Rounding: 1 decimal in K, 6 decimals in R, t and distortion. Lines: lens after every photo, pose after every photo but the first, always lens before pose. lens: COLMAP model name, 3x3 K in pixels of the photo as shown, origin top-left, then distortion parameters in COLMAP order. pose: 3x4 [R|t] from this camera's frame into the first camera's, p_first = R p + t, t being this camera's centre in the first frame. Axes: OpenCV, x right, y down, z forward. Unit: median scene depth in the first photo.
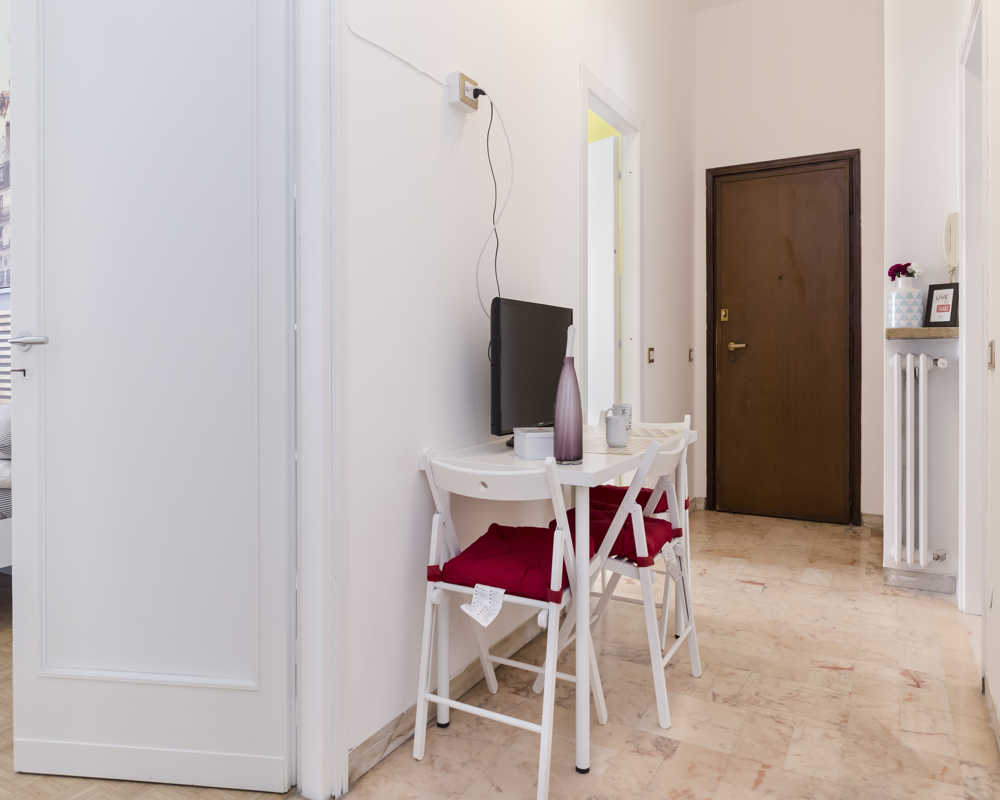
lens RADIAL K [[684.1, 0, 499.6], [0, 684.1, 350.6], [0, 0, 1]] dist [-0.020308, -0.000097]
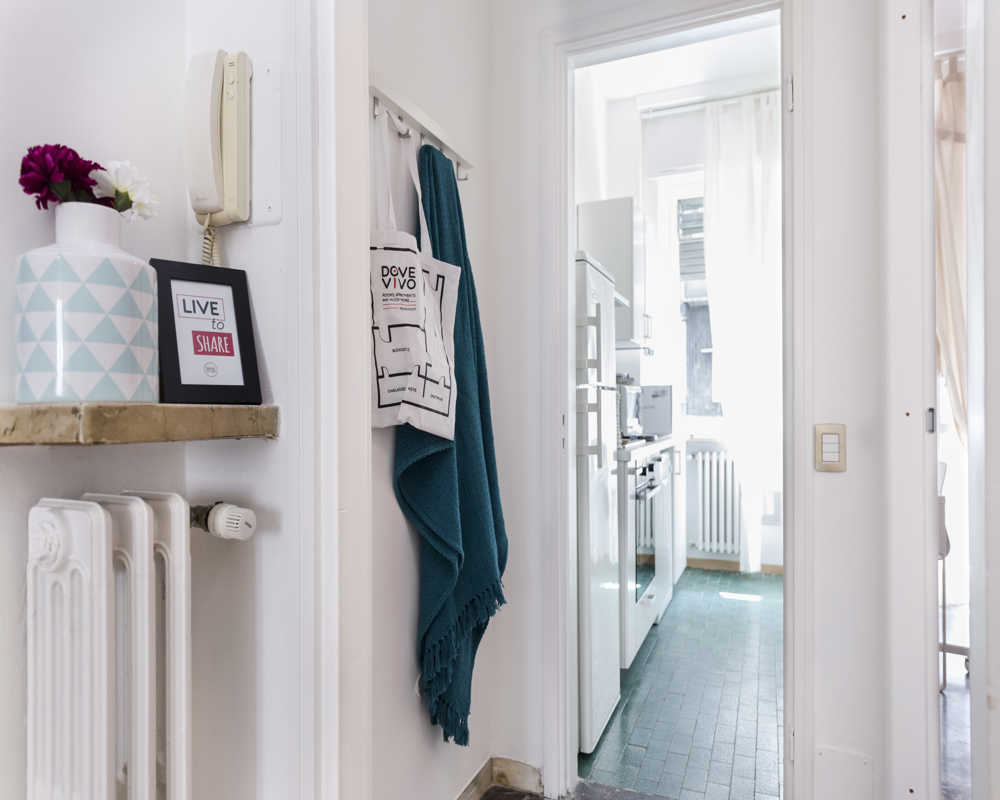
lens RADIAL K [[656.6, 0, 495.8], [0, 656.6, 416.4], [0, 0, 1]] dist [-0.000071, 0.000723]
pose [[-0.110303, -0.001705, 0.993897, 0.341381], [0.002775, 0.999994, 0.002024, -0.028970], [-0.993894, 0.002981, -0.110298, 0.909235]]
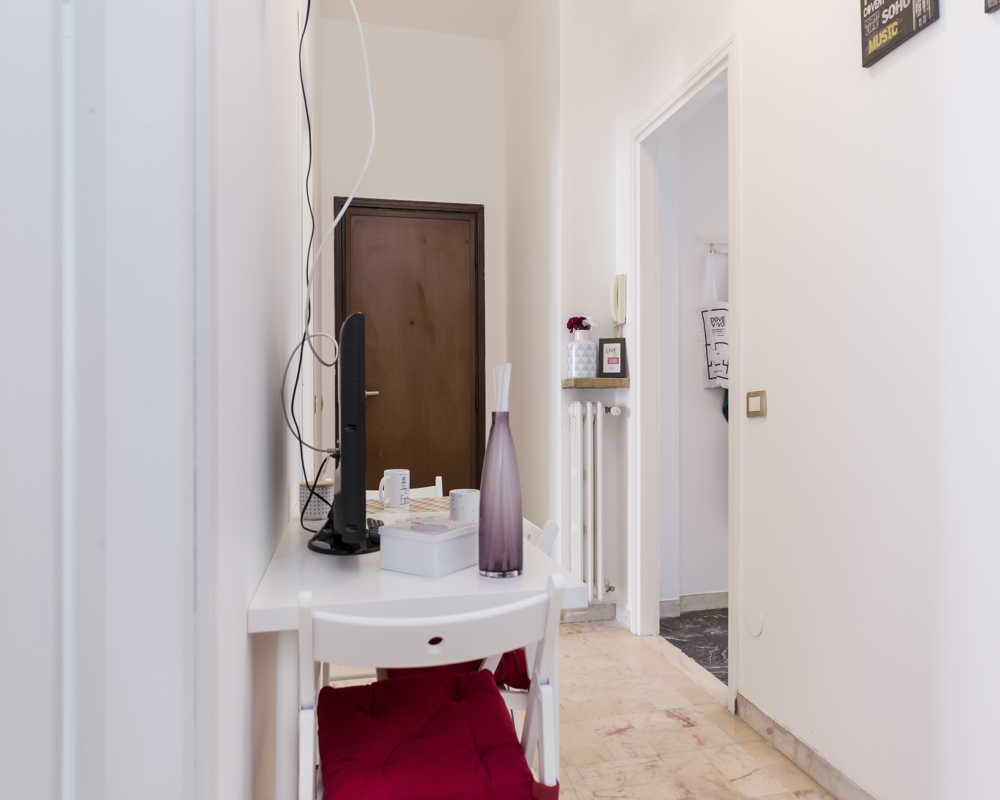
lens RADIAL K [[668.1, 0, 500.0], [0, 668.1, 400.0], [0, 0, 1]] dist [-0.005251, -0.003075]
pose [[0.739915, -0.001865, 0.672697, -0.207905], [-0.001417, 0.999990, 0.004331, -0.003193], [-0.672699, -0.004158, 0.739905, 0.326544]]
